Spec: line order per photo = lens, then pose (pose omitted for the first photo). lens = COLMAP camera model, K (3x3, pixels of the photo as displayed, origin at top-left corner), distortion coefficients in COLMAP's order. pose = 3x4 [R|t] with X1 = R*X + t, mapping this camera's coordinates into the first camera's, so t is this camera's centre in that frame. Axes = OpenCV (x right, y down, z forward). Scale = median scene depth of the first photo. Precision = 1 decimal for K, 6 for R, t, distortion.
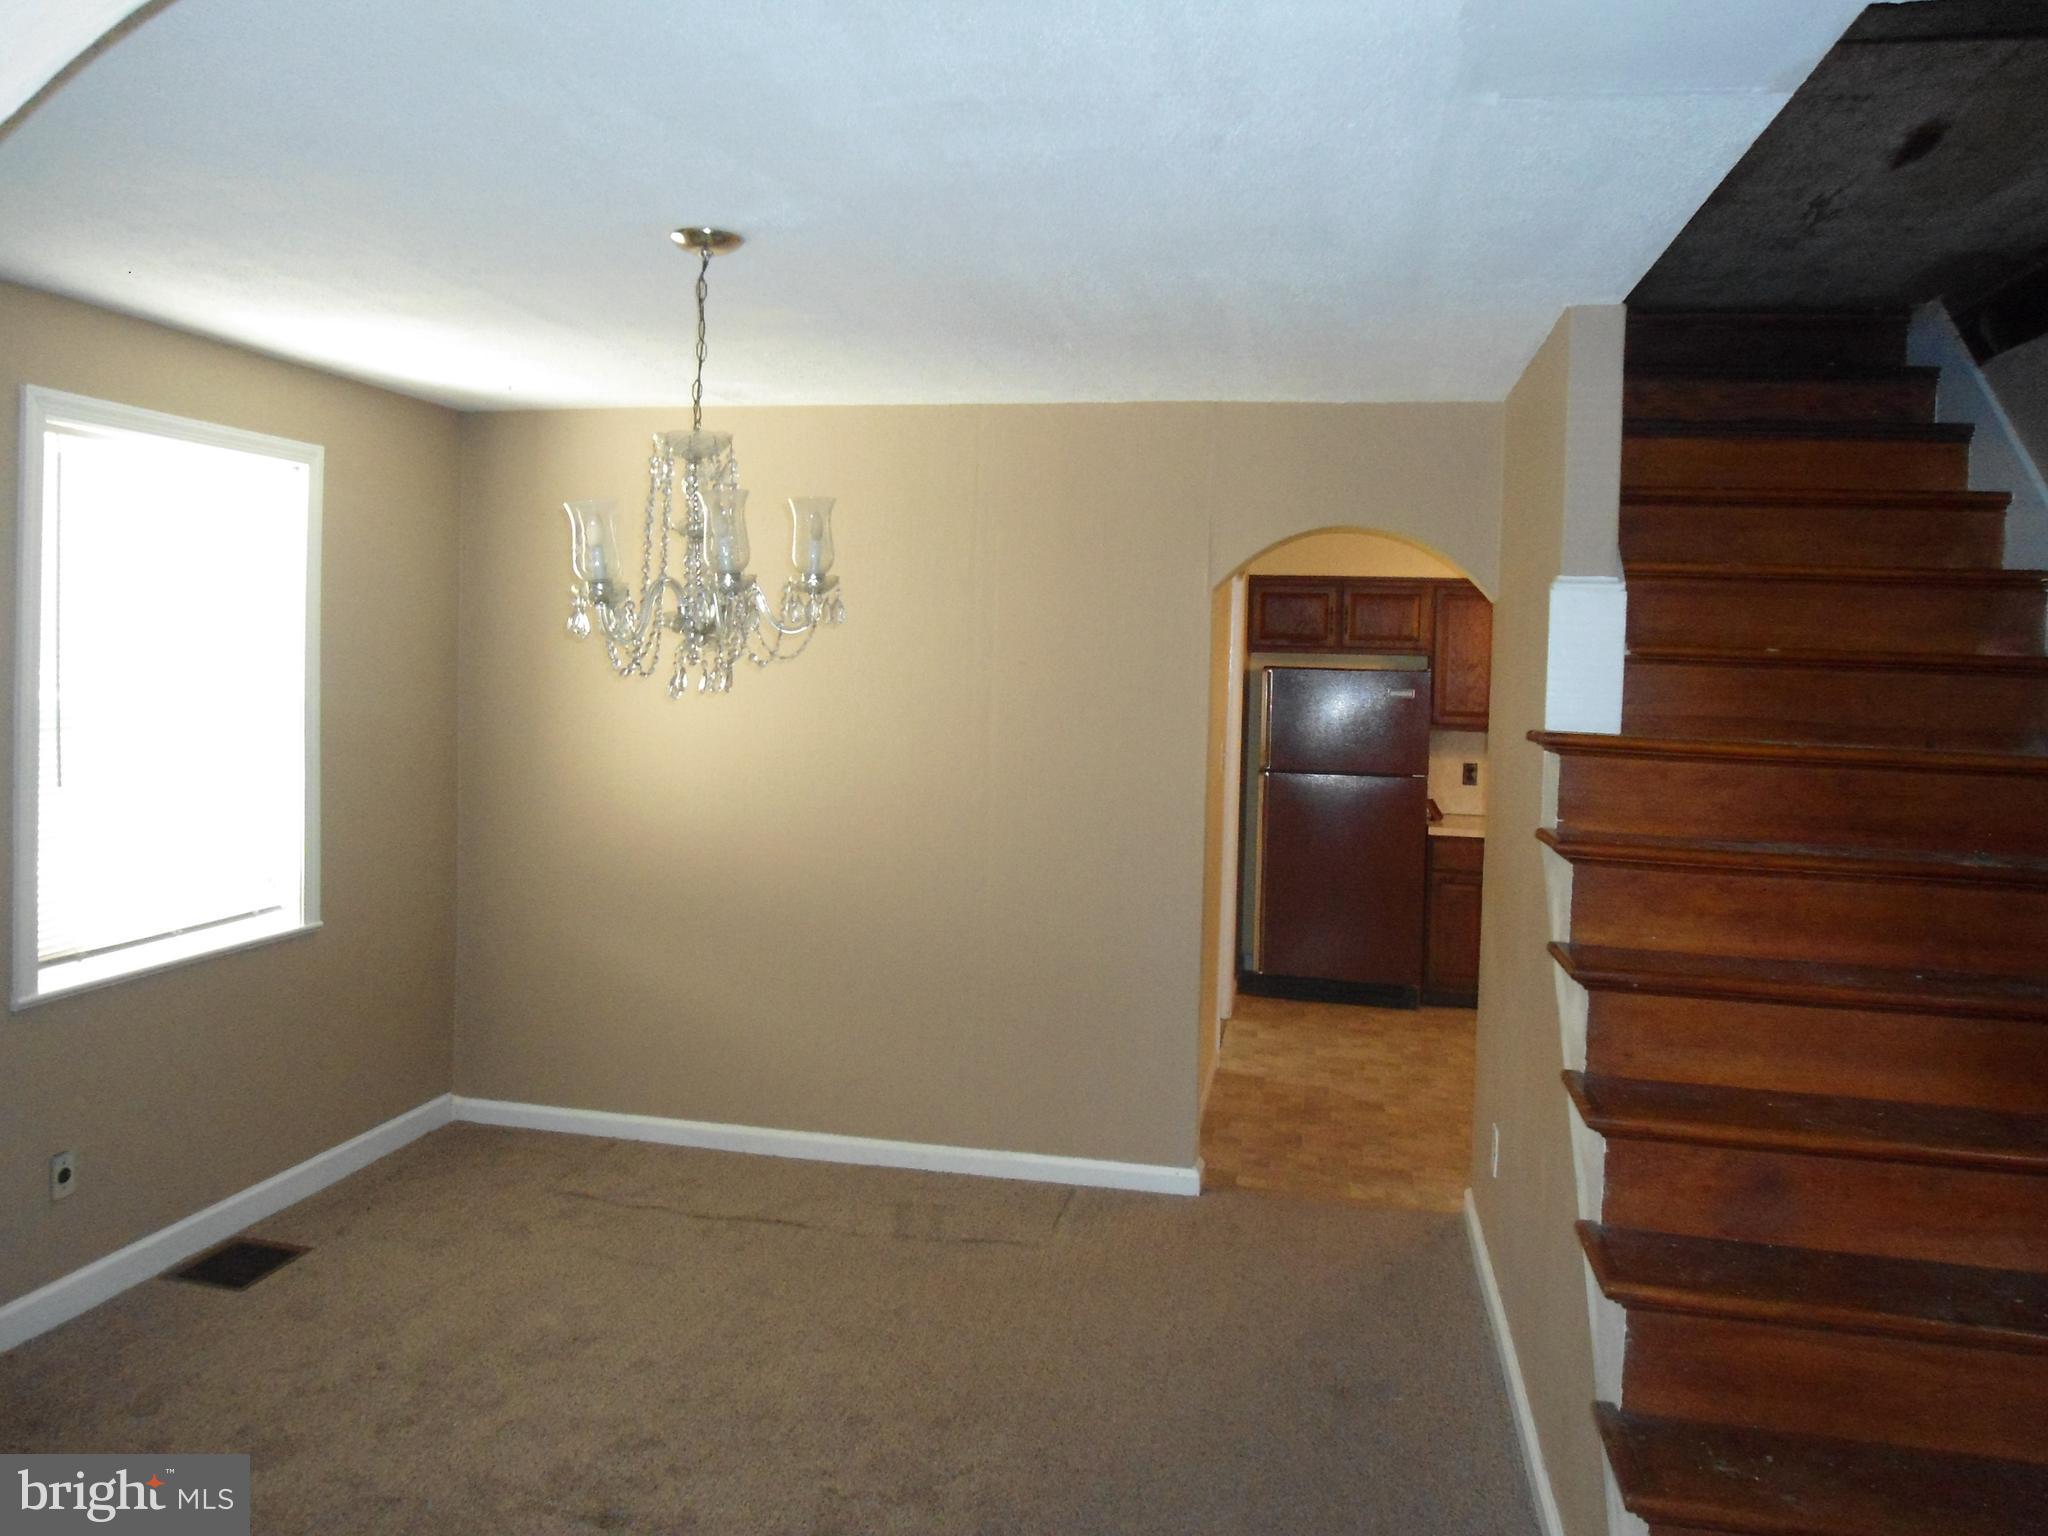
lens RADIAL K [[1519.0, 0, 1024.0], [0, 1519.0, 768.0], [0, 0, 1]] dist [-0.054195, -0.001371]
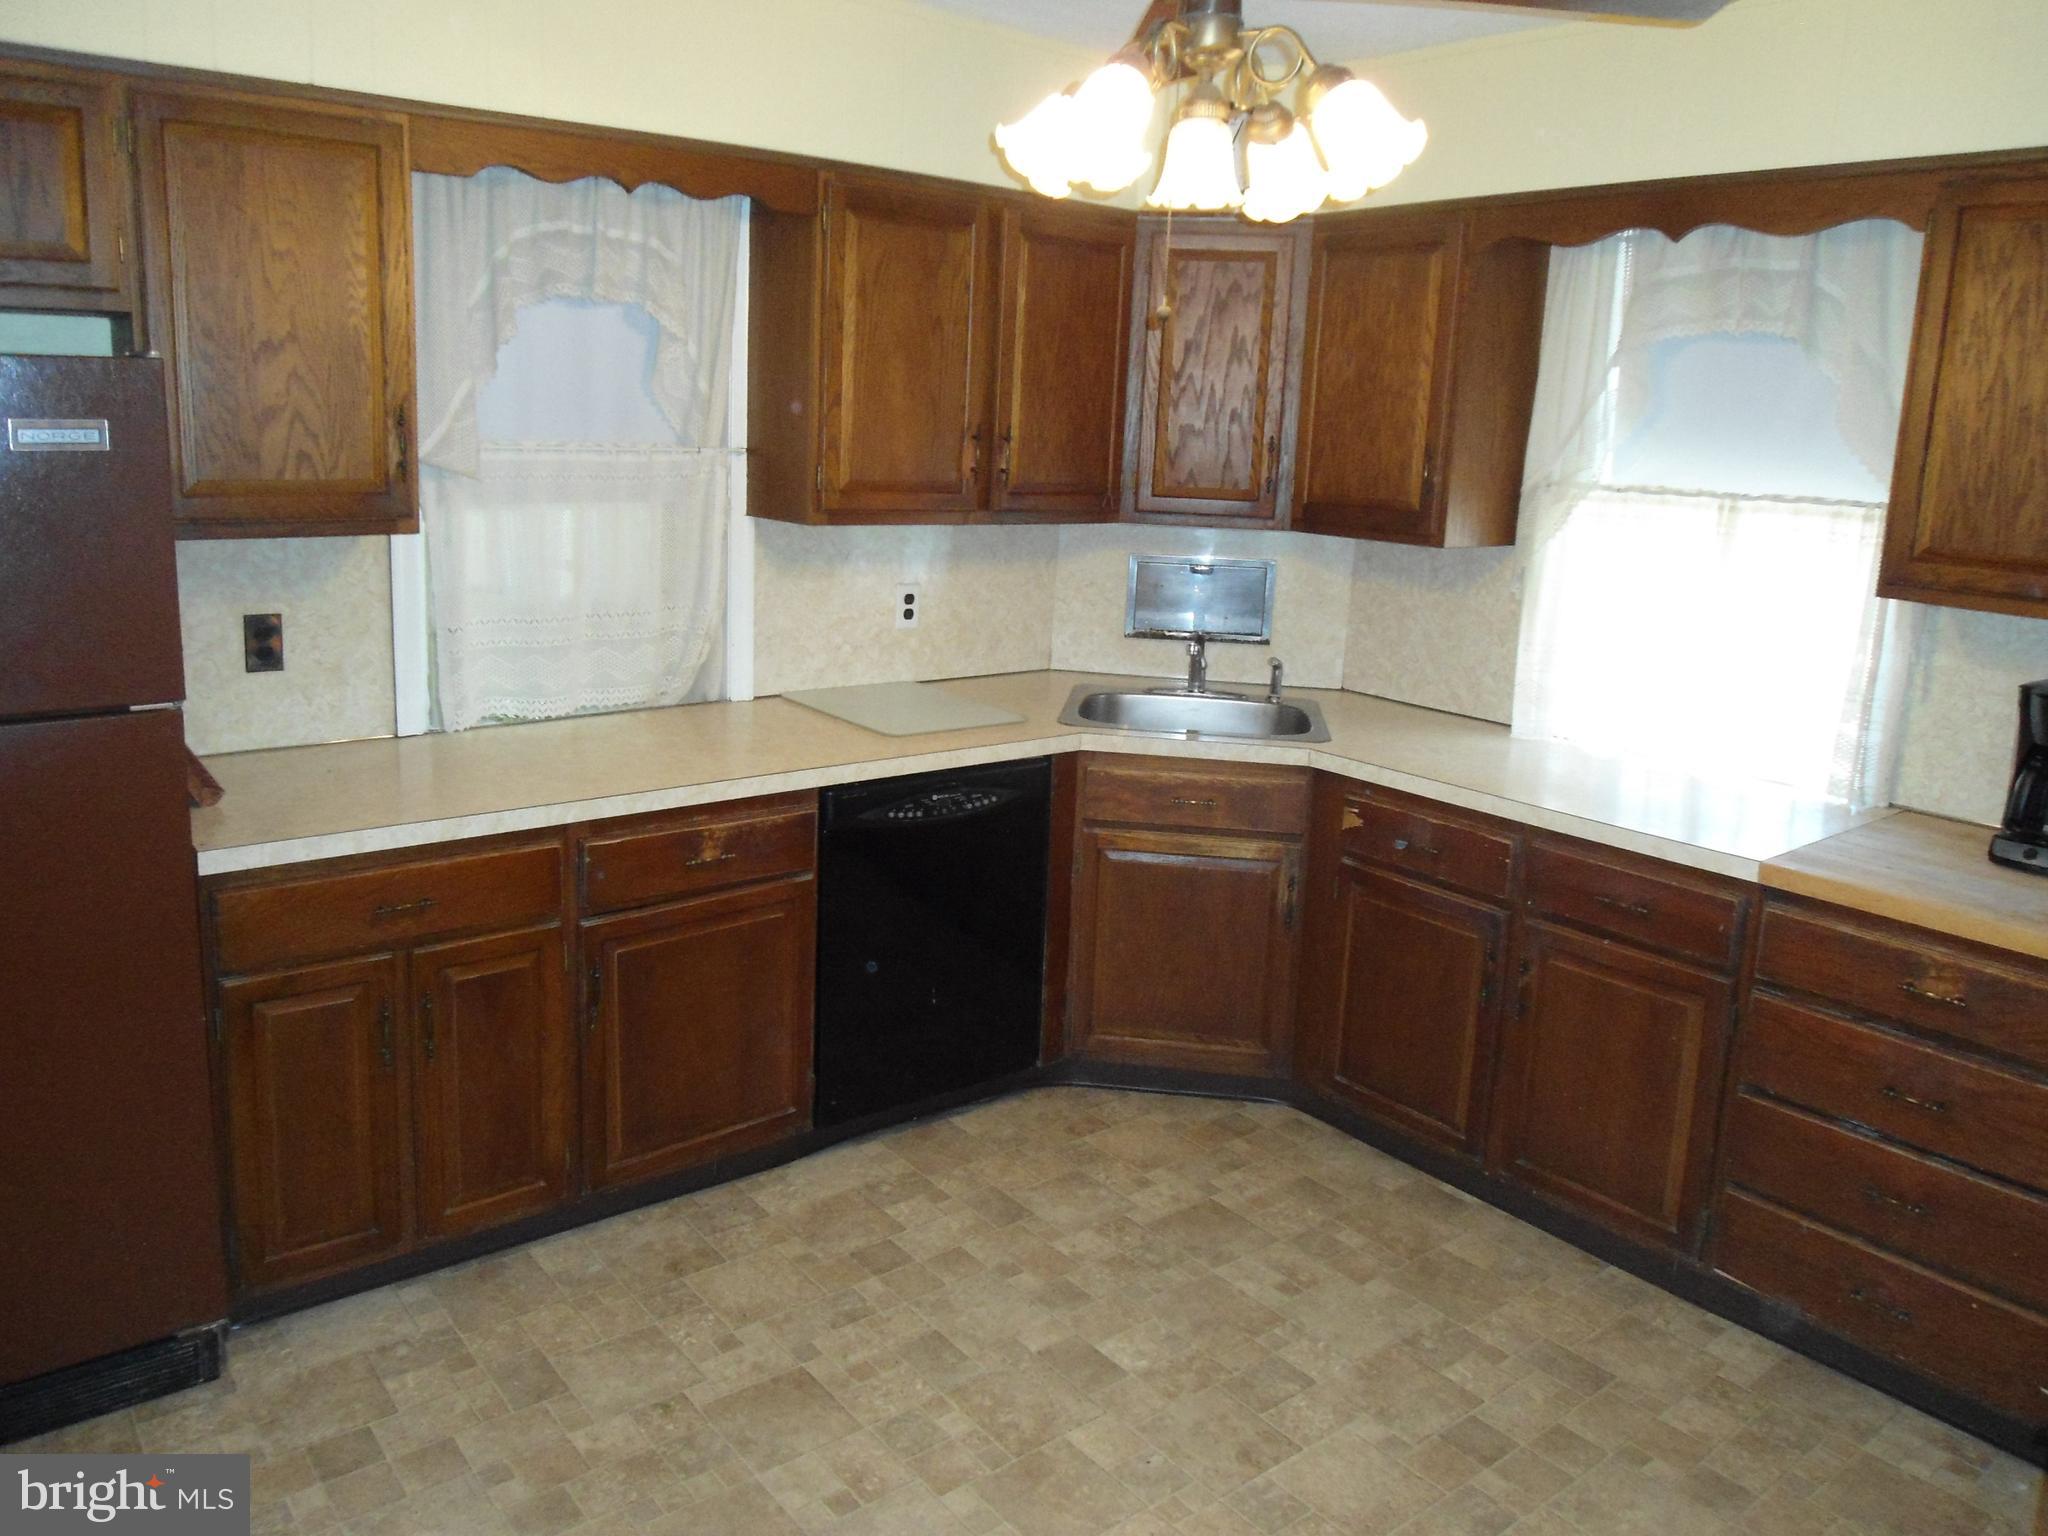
lens RADIAL K [[1519.0, 0, 1024.0], [0, 1519.0, 768.0], [0, 0, 1]] dist [-0.054195, -0.001371]
pose [[0.649174, -0.150211, 0.745660, 0.178194], [0.005151, 0.981153, 0.193165, -0.048792], [-0.760622, -0.121557, 0.637713, 0.813427]]
